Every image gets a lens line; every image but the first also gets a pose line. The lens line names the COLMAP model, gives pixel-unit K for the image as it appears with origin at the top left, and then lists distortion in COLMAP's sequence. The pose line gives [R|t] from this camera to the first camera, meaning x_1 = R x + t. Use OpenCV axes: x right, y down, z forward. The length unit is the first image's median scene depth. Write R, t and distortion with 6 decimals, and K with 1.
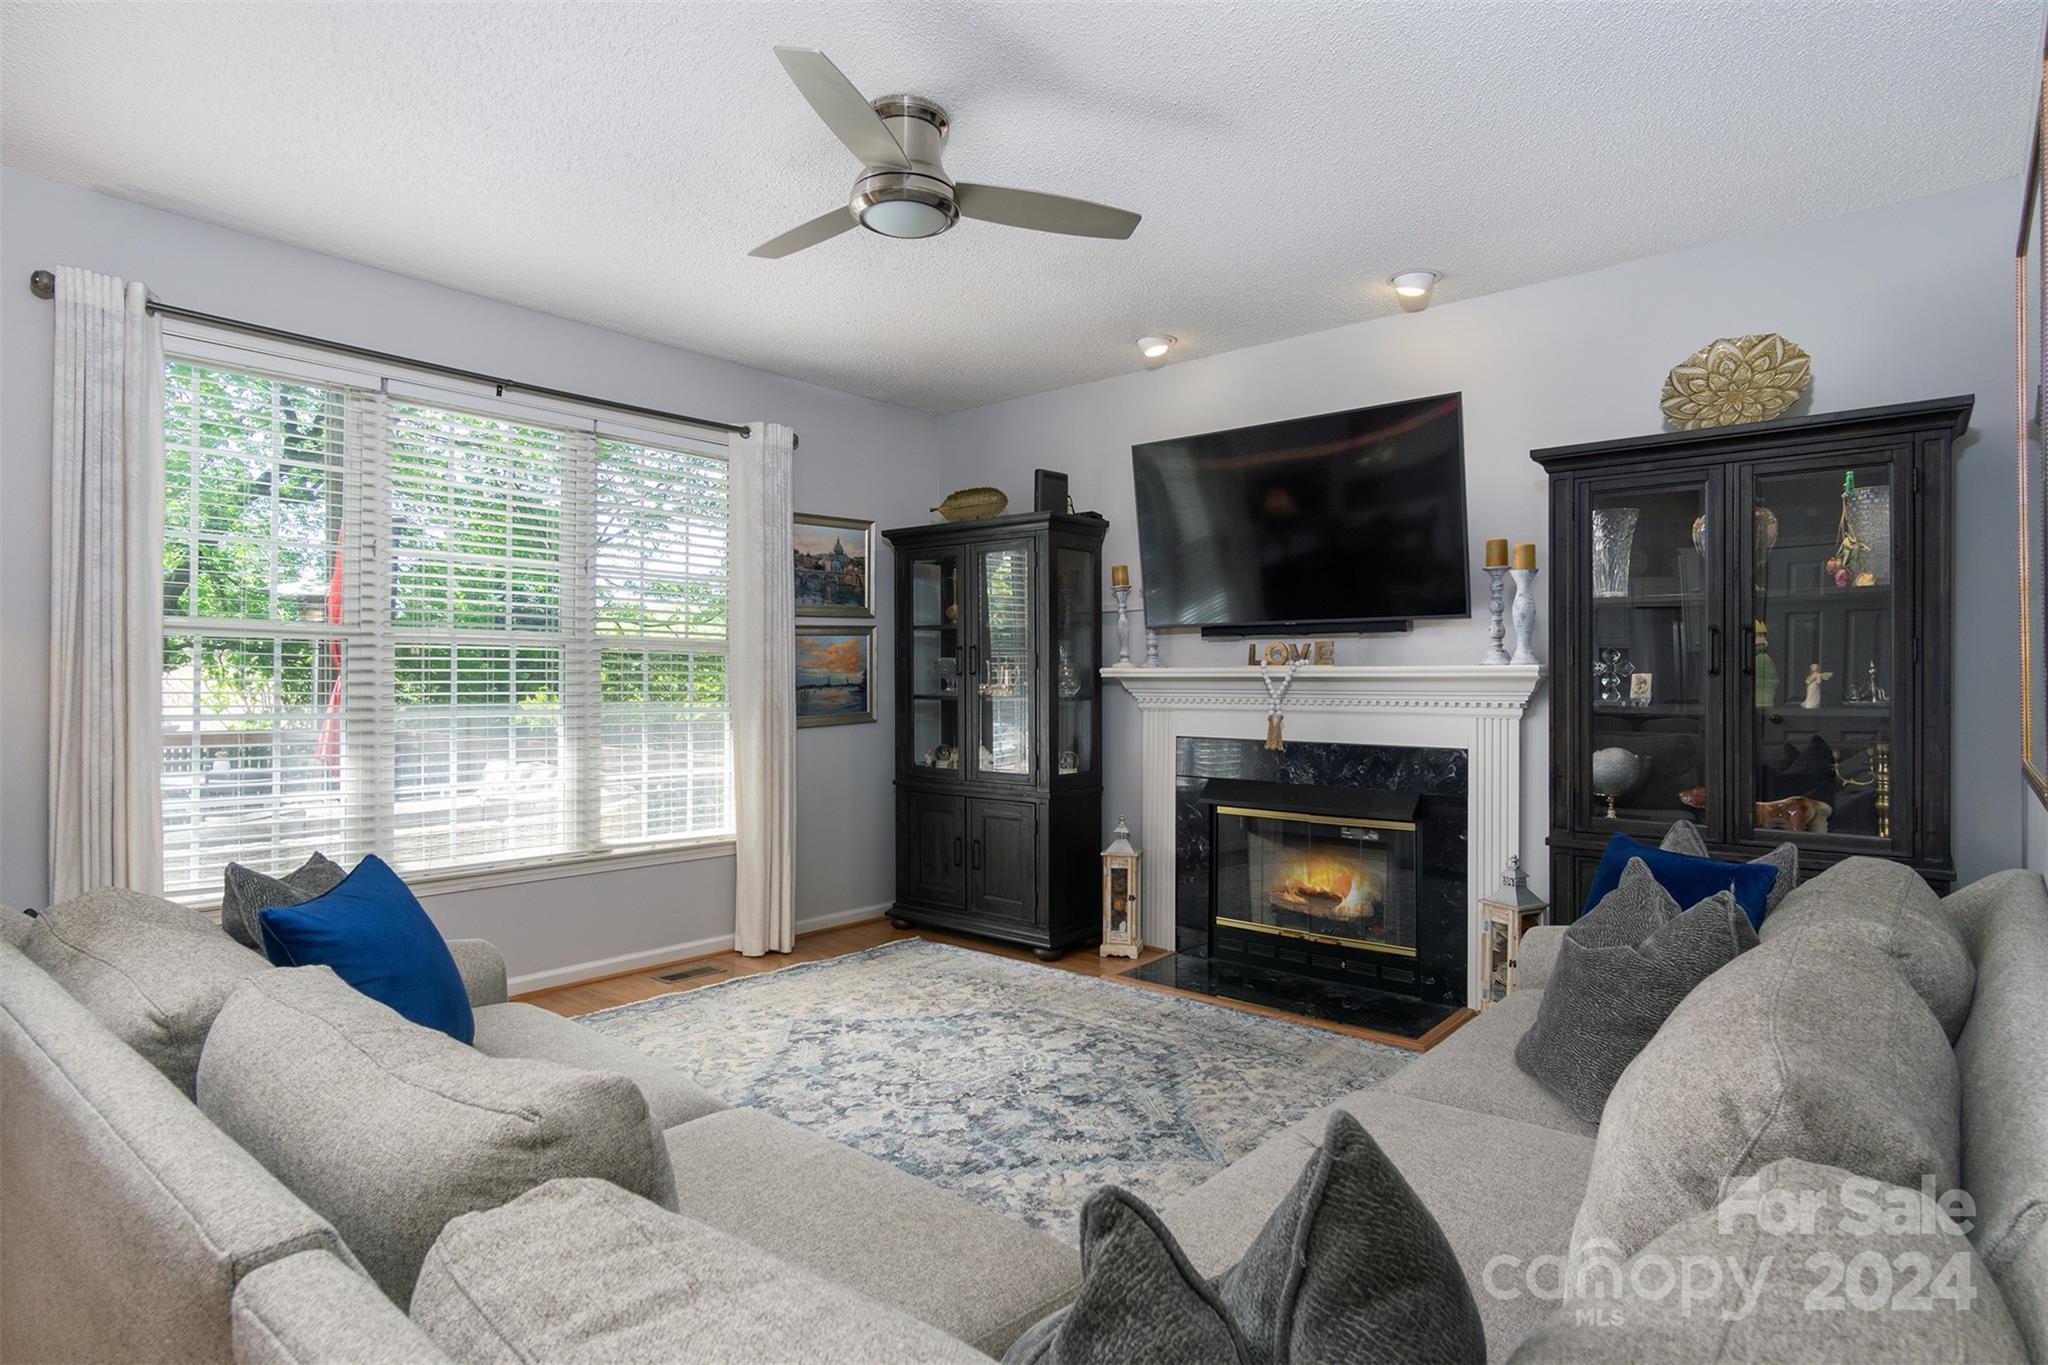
lens RADIAL K [[1082.6, 0, 1030.8], [0, 1082.6, 682.0], [0, 0, 1]] dist [0.002106, 0.003424]
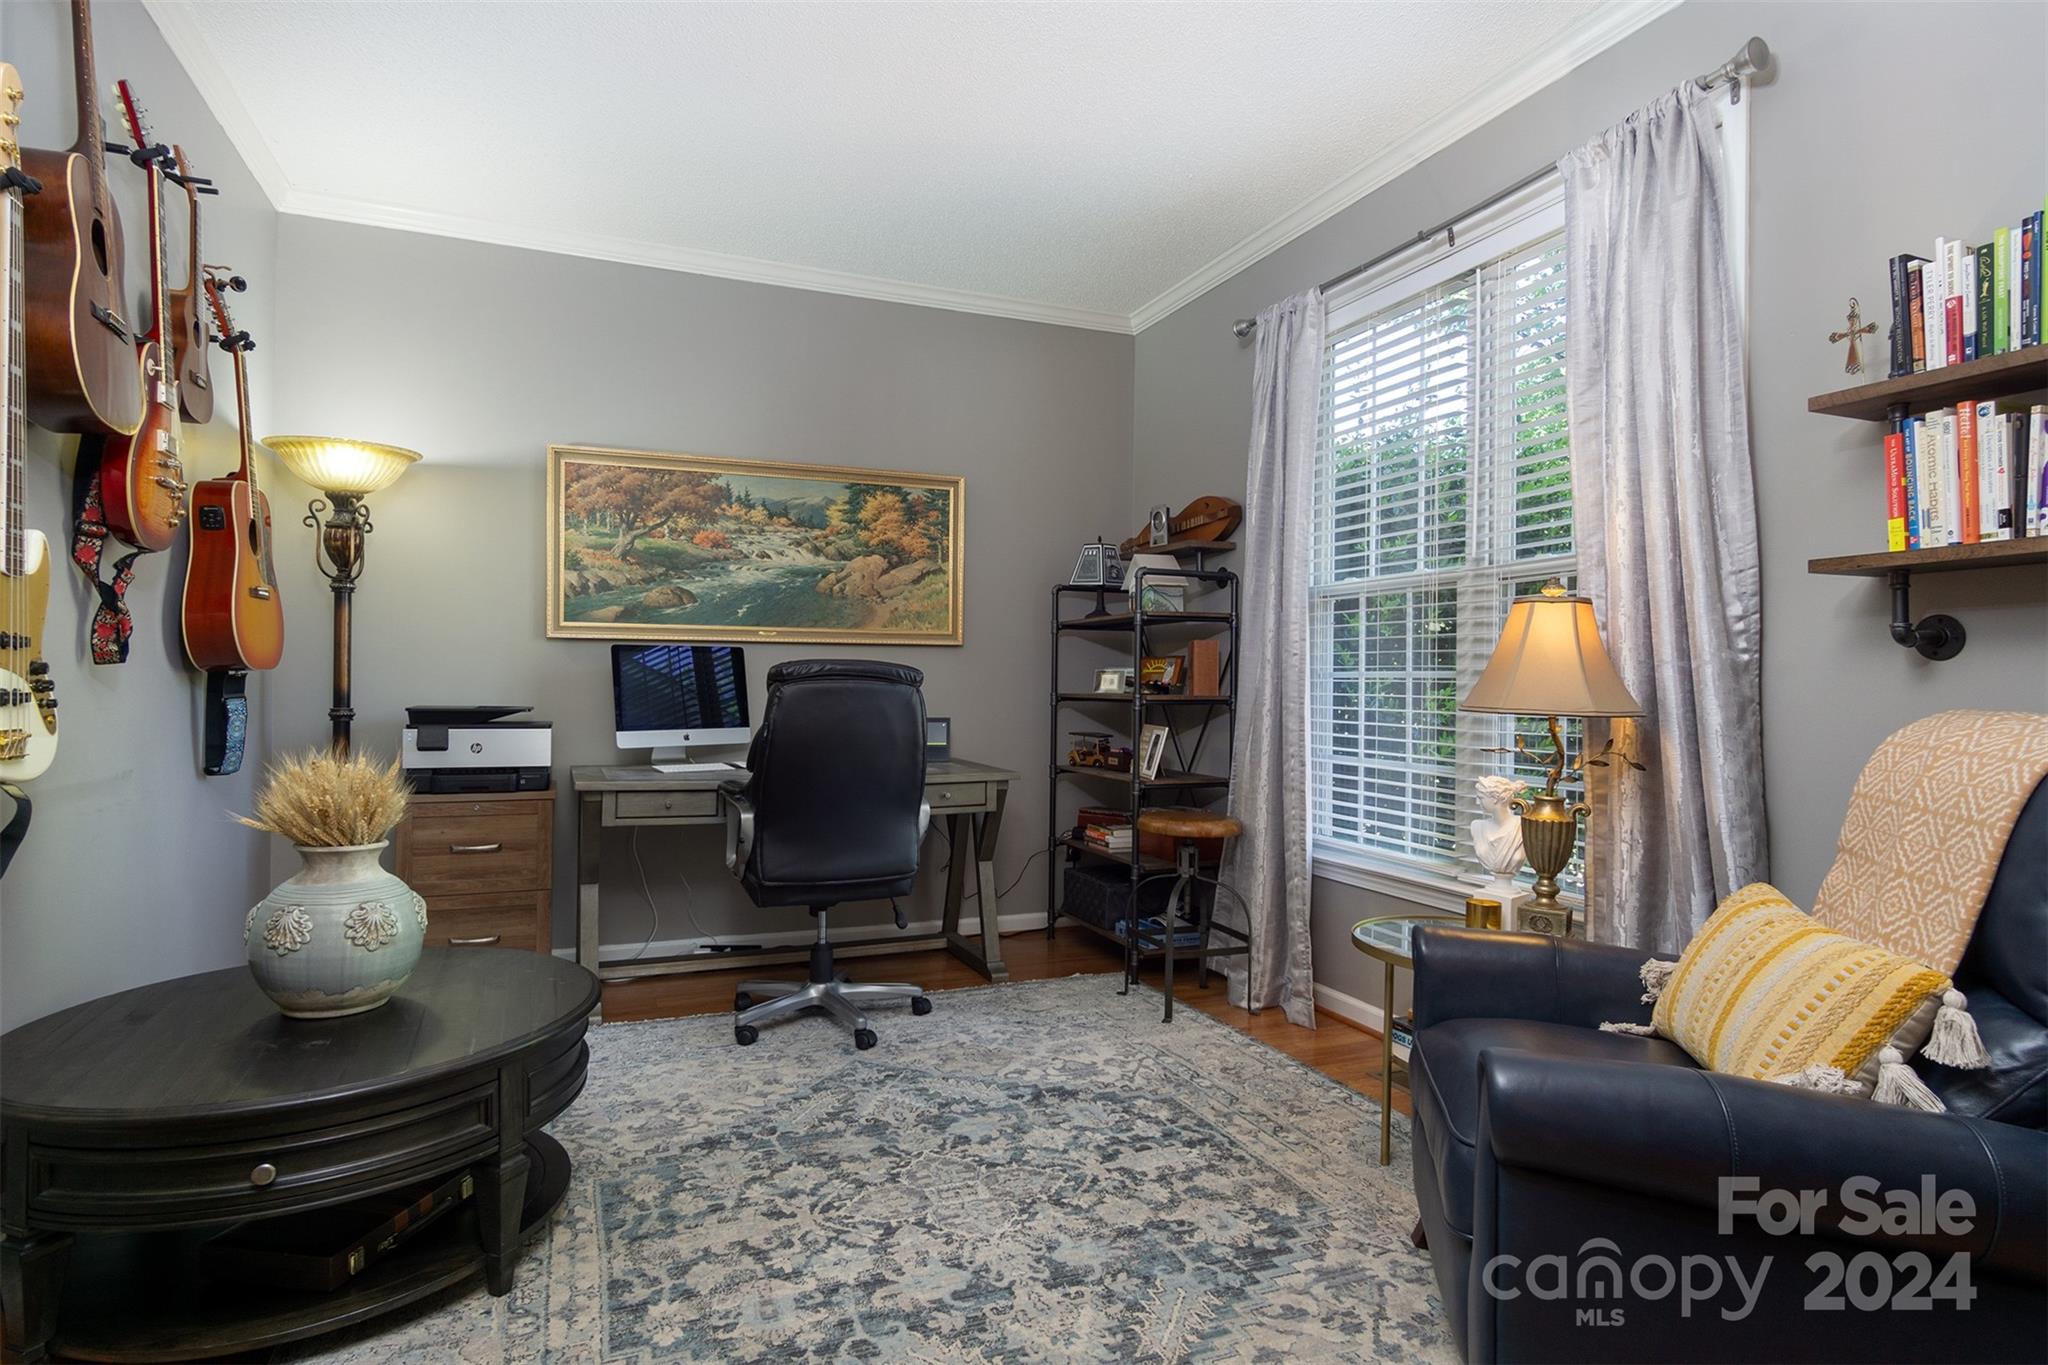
lens RADIAL K [[1082.6, 0, 1024.6], [0, 1082.6, 678.2], [0, 0, 1]] dist [0.002106, 0.003424]
pose [[-0.885878, -0.012466, 0.463751, -0.412184], [-0.013434, 0.999909, 0.001217, 0.046691], [-0.463724, -0.005152, -0.885965, 1.623797]]
